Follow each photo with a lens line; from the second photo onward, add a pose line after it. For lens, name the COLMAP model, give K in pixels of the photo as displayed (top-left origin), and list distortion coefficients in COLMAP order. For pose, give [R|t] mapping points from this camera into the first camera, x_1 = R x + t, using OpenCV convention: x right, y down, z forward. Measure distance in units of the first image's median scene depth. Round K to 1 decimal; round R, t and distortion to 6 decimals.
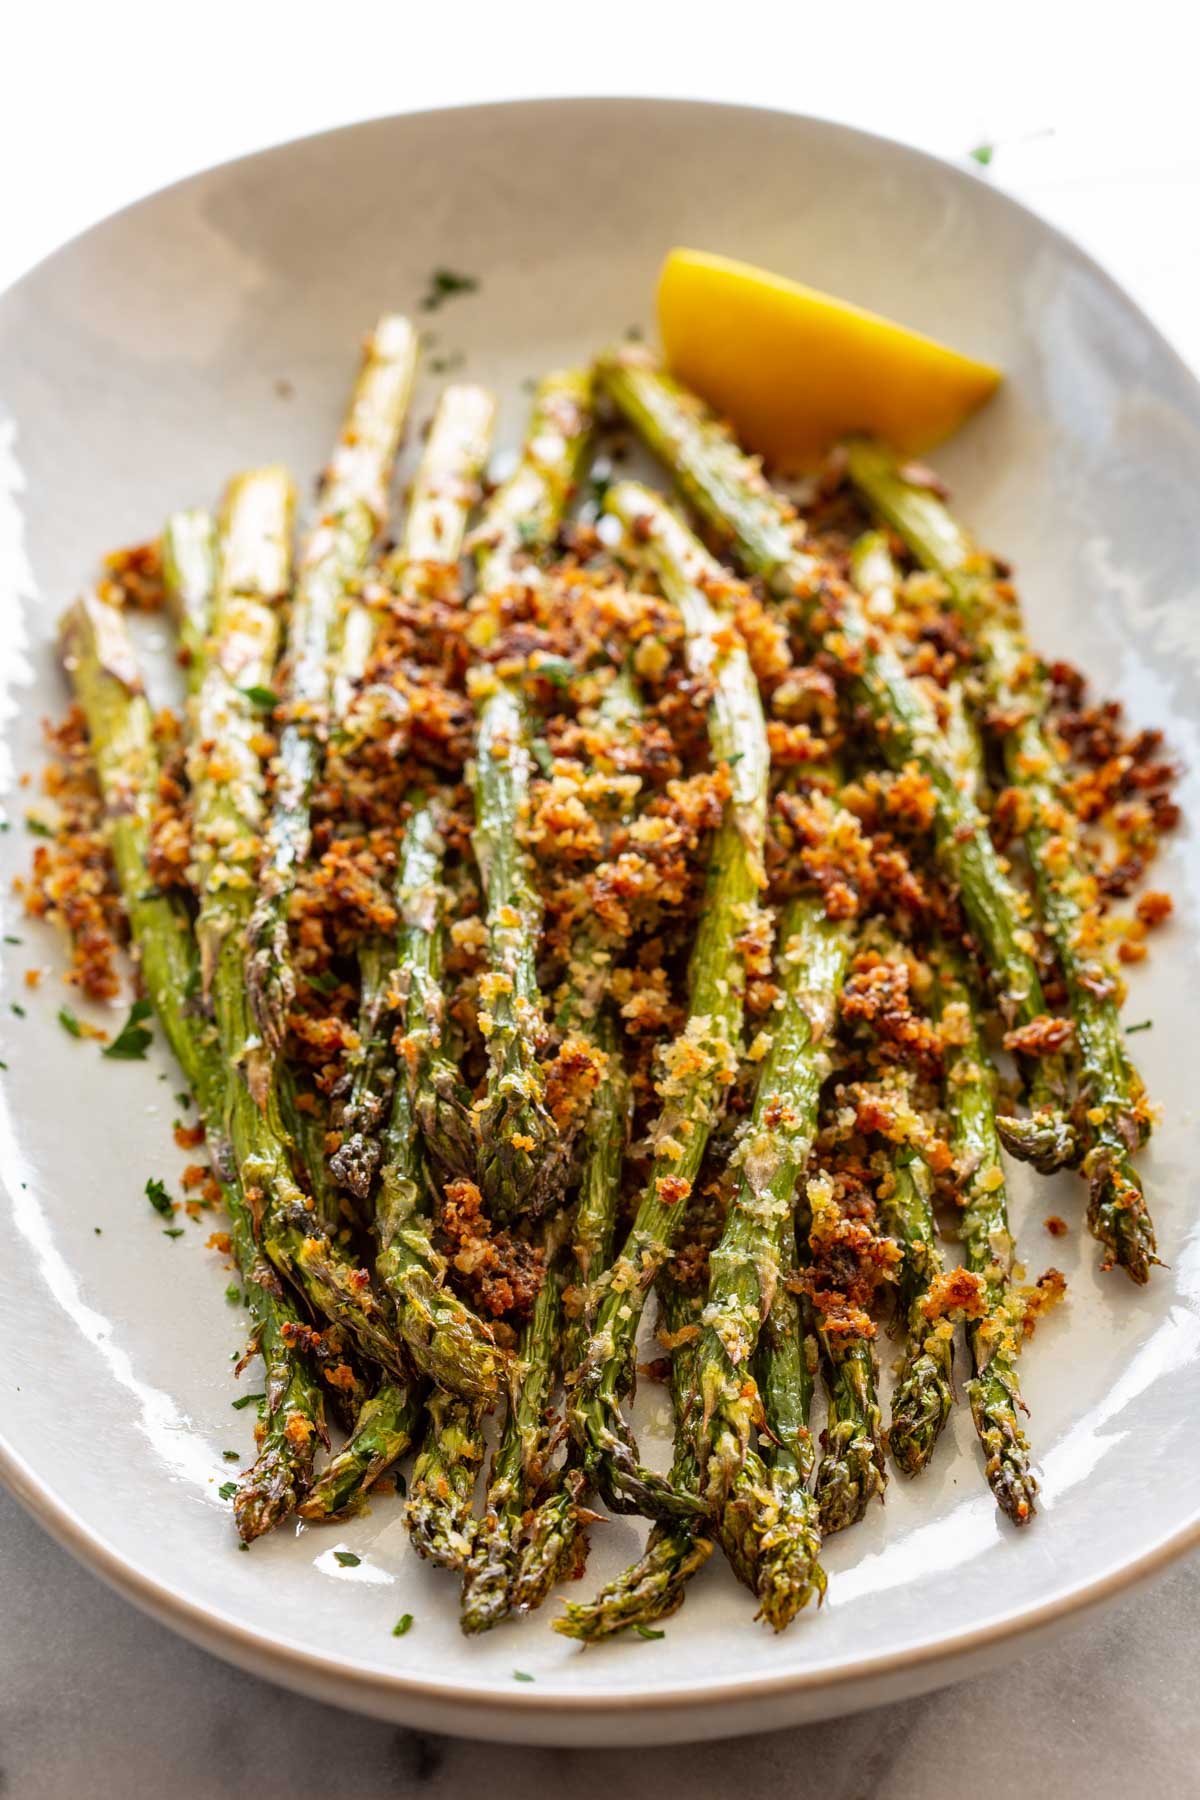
lens RADIAL K [[6501.9, 0, 602.3], [0, 6501.9, 899.8], [0, 0, 1]] dist [-0.178992, 0.000000]
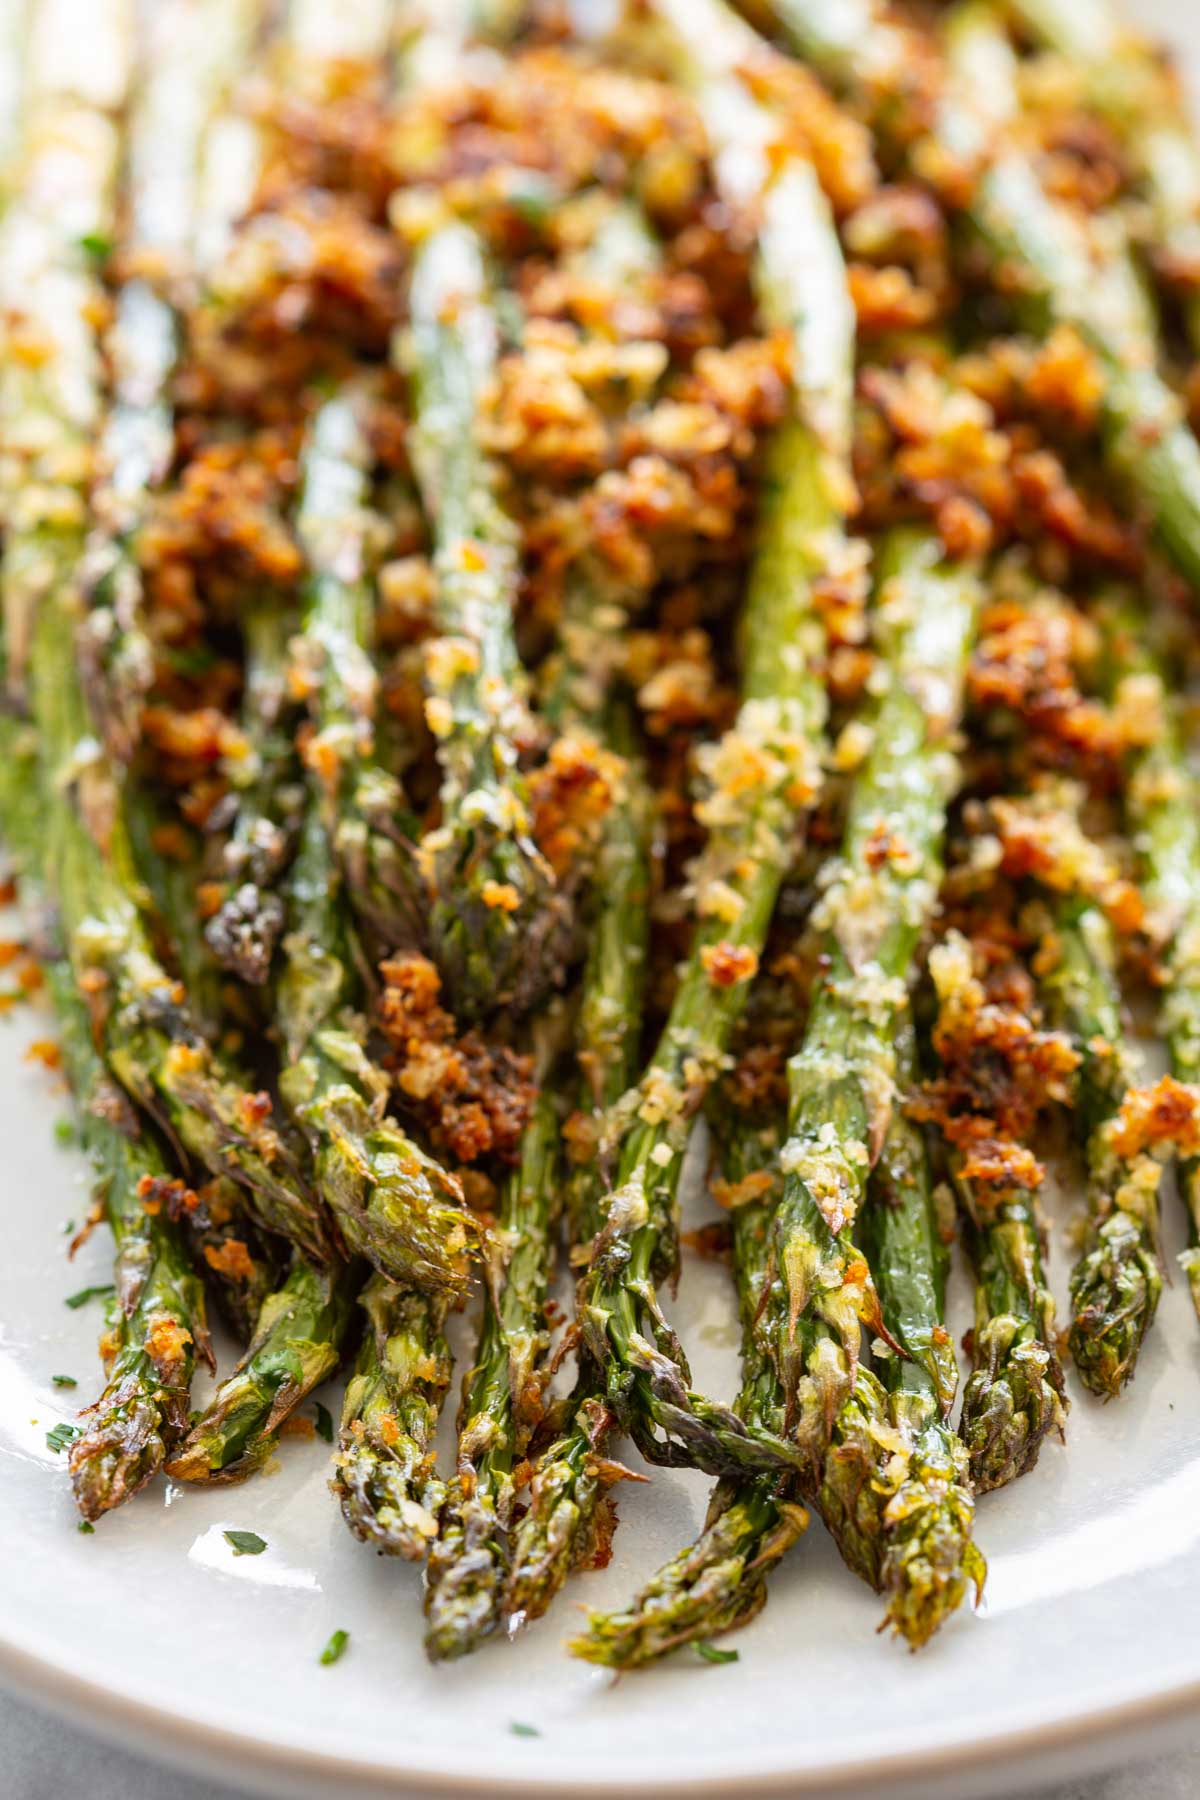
lens RADIAL K [[6501.9, 0, 596.5], [0, 6501.9, 900.5], [0, 0, 1]] dist [-0.178992, 0.000000]
pose [[0.999606, -0.012807, 0.024993, -0.018858], [0.011736, 0.999026, 0.042531, 0.009755], [-0.025513, -0.042221, 0.998783, 0.339933]]
